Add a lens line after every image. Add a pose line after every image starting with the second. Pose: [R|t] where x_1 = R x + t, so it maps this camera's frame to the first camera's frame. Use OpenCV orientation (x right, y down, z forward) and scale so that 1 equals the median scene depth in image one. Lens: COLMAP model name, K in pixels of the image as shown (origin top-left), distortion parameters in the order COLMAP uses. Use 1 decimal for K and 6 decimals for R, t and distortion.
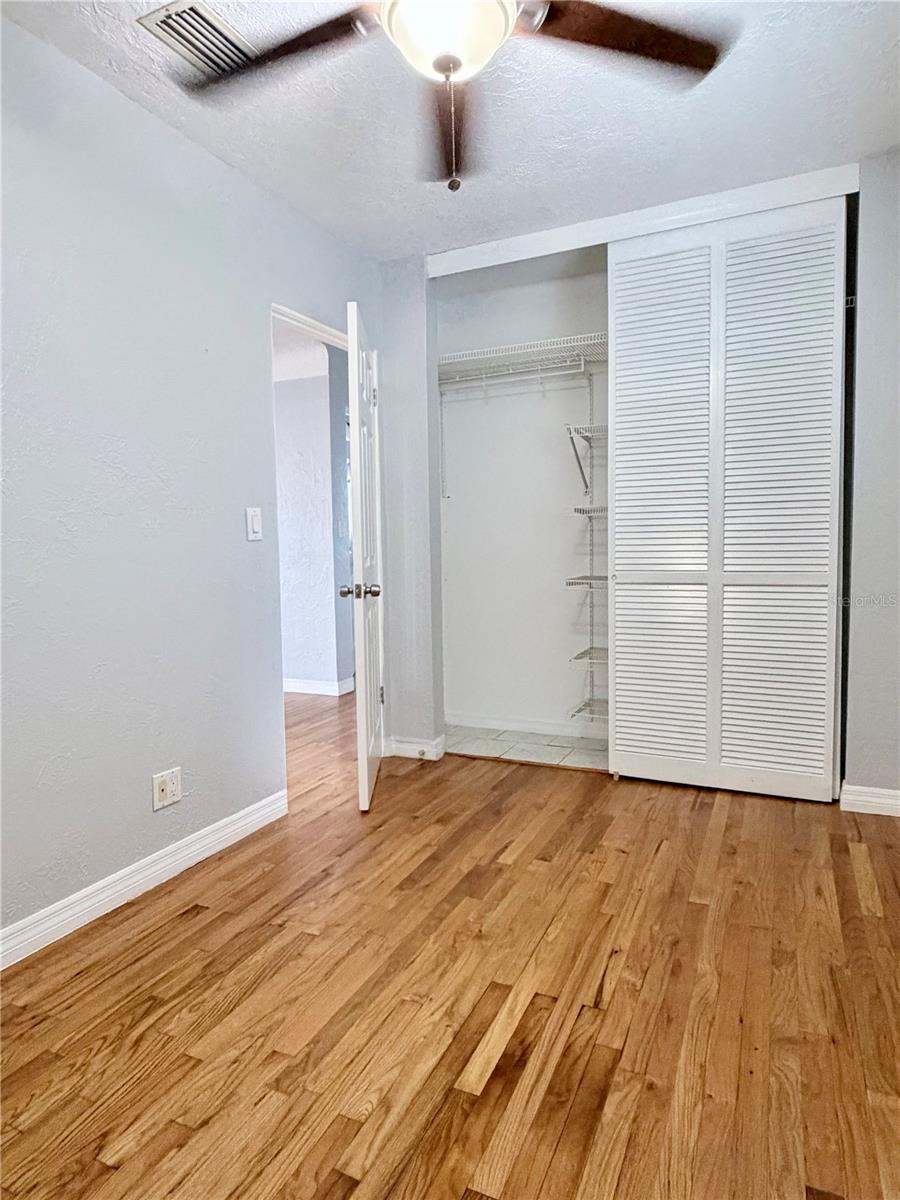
lens RADIAL K [[722.2, 0, 447.5], [0, 722.2, 599.0], [0, 0, 1]] dist [0.031080, -0.000112]
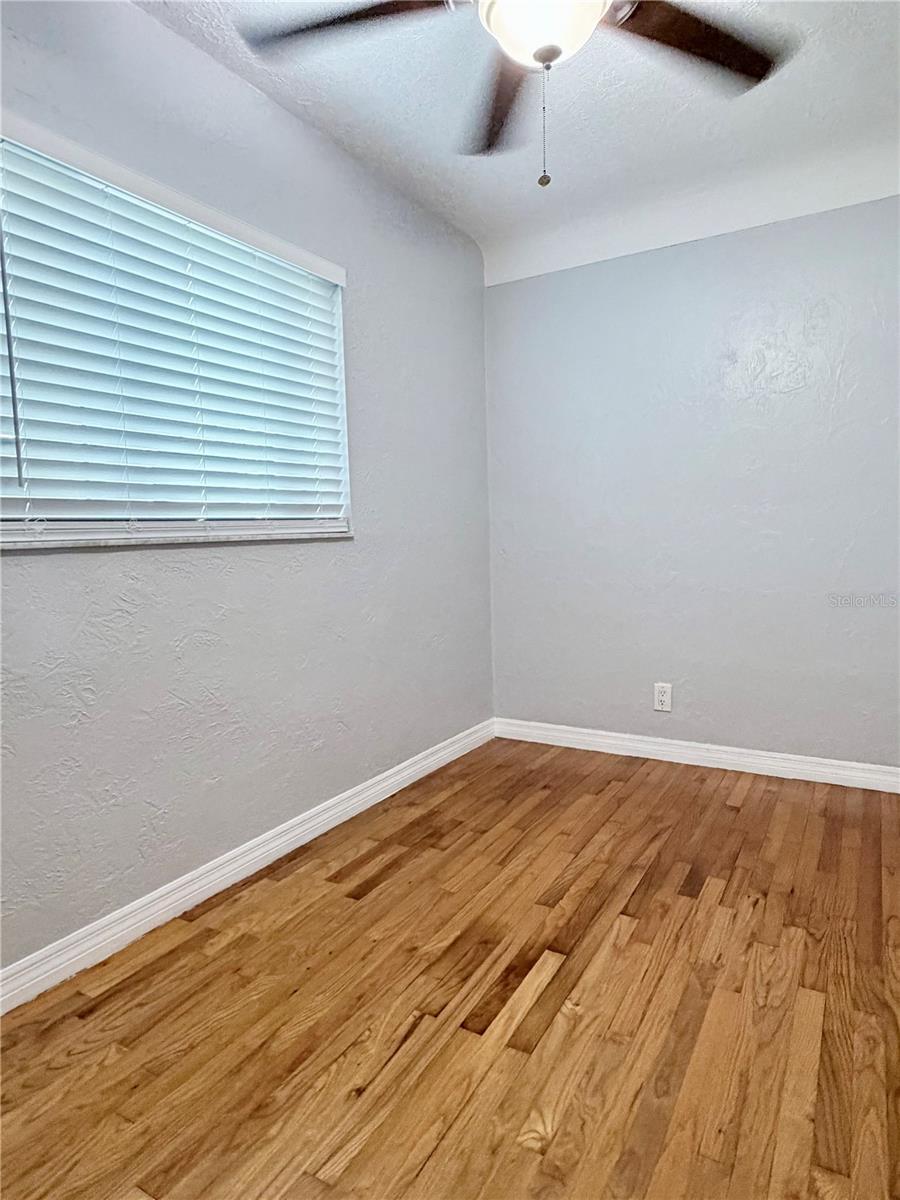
lens RADIAL K [[722.2, 0, 450.5], [0, 722.2, 600.5], [0, 0, 1]] dist [0.031080, -0.000112]
pose [[-0.994827, 0.033210, 0.096007, 0.062885], [0.049579, 0.983584, 0.173508, -0.157689], [-0.088669, 0.177370, -0.980142, 2.034257]]
